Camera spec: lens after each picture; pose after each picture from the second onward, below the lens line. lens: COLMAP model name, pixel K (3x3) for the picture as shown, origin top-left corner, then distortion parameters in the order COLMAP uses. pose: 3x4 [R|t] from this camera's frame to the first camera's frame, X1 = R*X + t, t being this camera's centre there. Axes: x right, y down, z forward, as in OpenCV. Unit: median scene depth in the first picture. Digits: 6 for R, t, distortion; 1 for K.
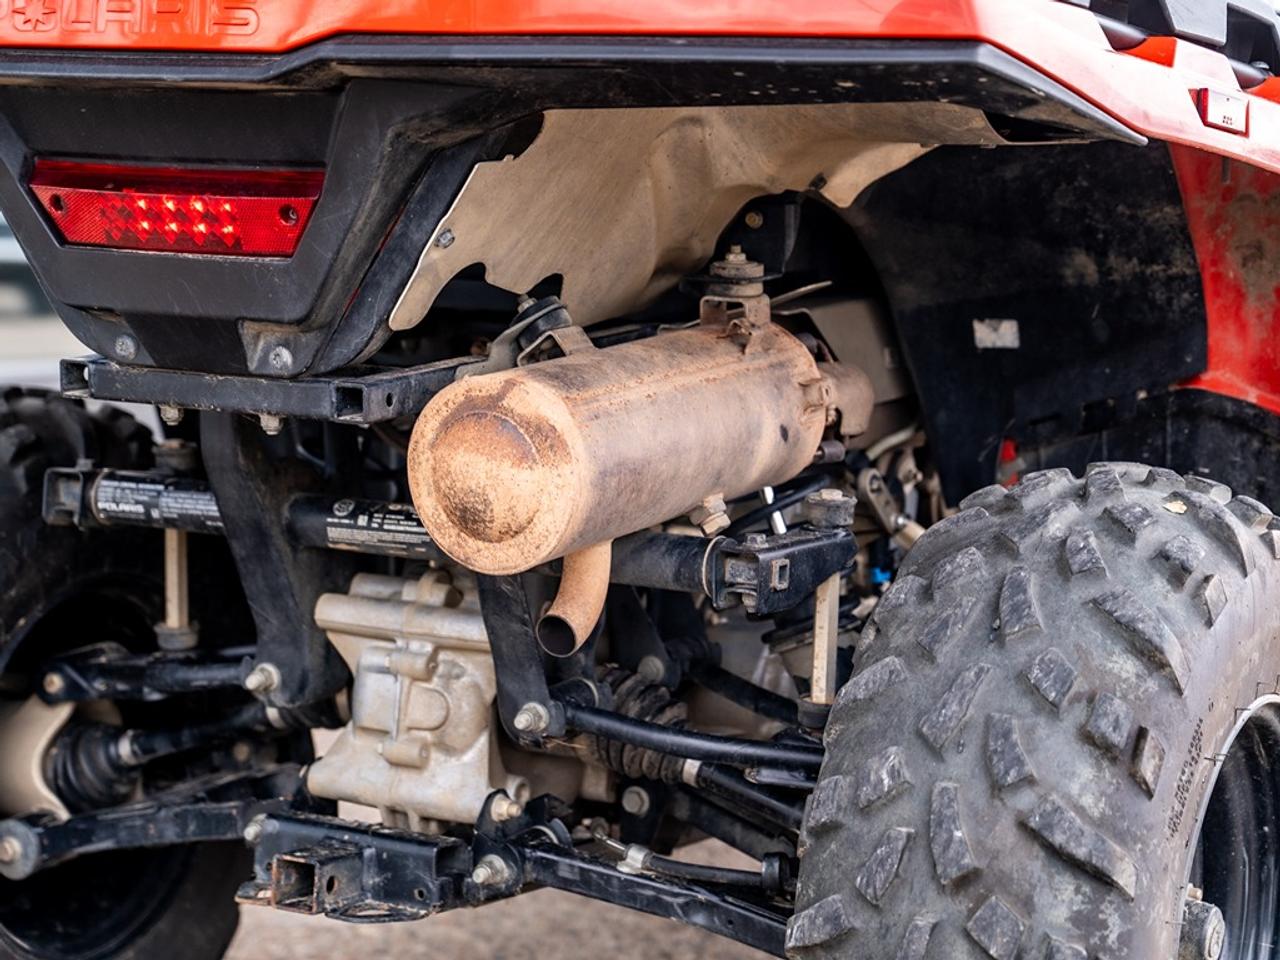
lens RADIAL K [[2827.4, 0, 640.0], [0, 2827.4, 480.0], [0, 0, 1]] dist [0.025580, 0.108002]
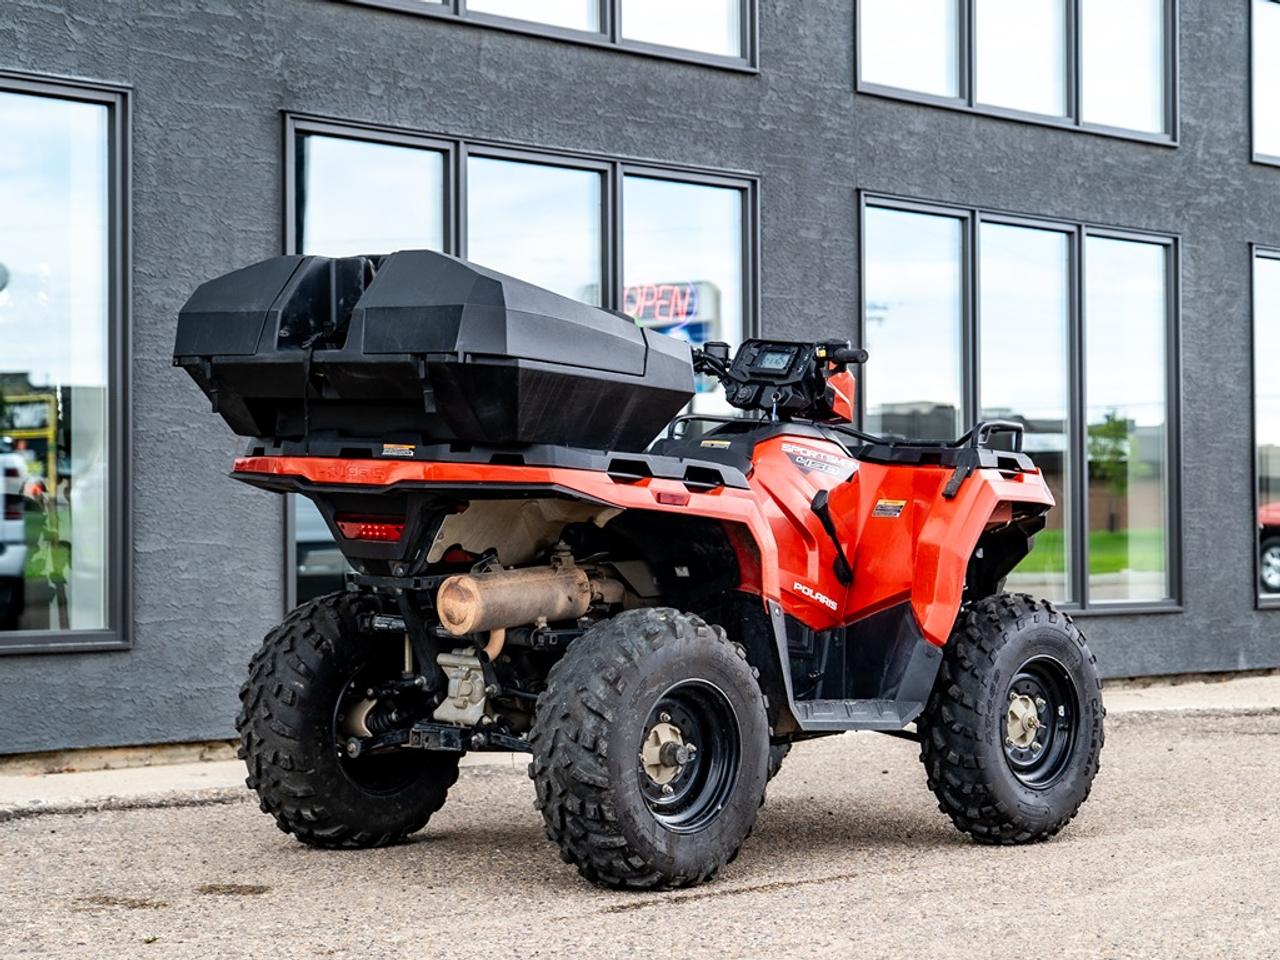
lens RADIAL K [[2803.7, 0, 640.0], [0, 2803.7, 480.0], [0, 0, 1]] dist [0.076740, -0.159255]
pose [[0.967456, -0.004990, -0.252989, 0.930245], [-0.023952, 0.993510, -0.111192, 0.200005], [0.251902, 0.113633, 0.961058, -2.024038]]
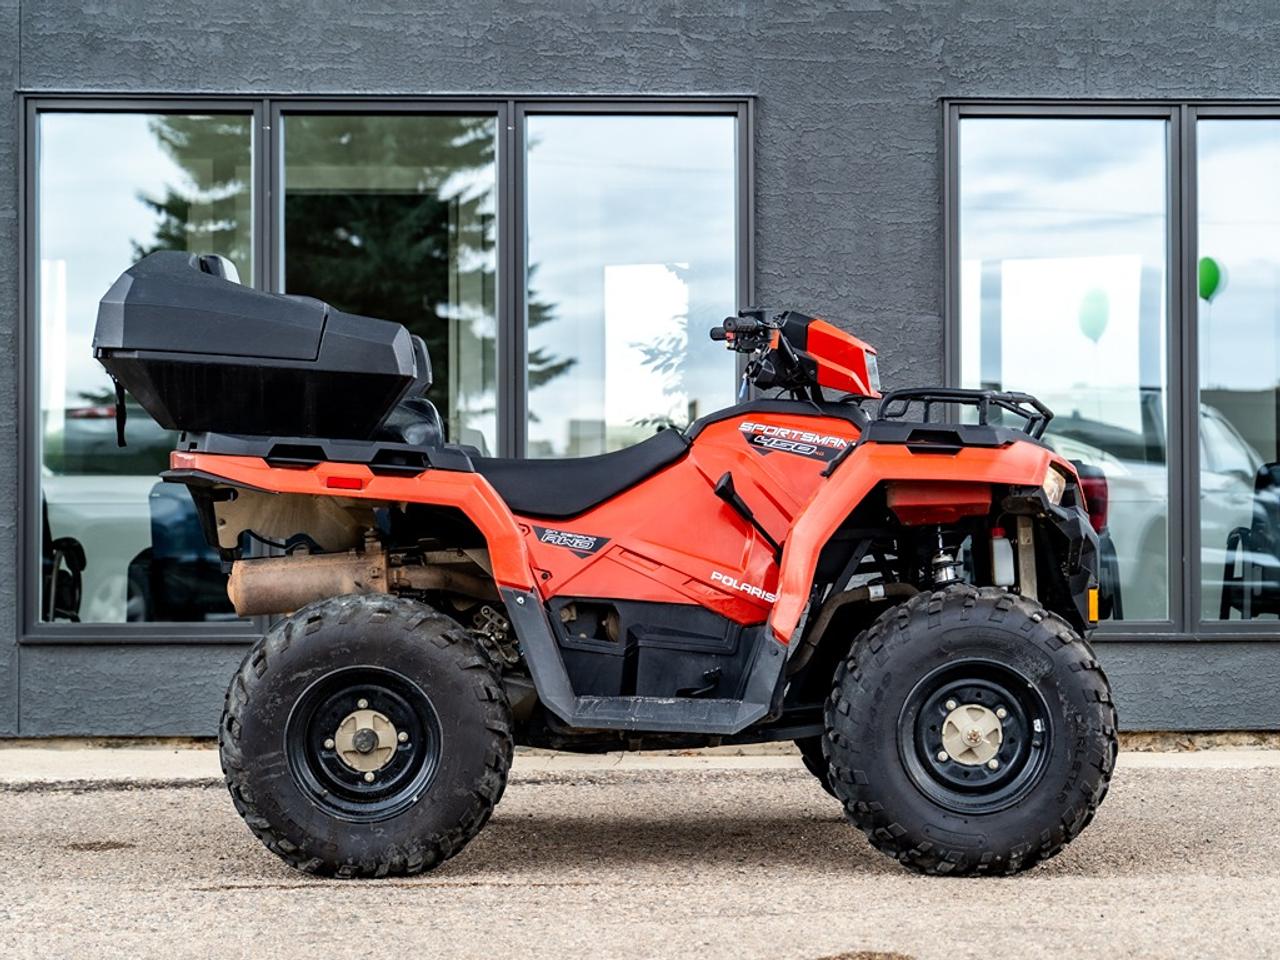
lens RADIAL K [[2782.0, 0, 640.0], [0, 2782.0, 480.0], [0, 0, 1]] dist [0.050641, 0.096450]
pose [[0.521719, -0.020967, -0.852859, 2.916400], [-0.079813, 0.994114, -0.073264, 0.071415], [0.849375, 0.106292, 0.516975, -0.359990]]
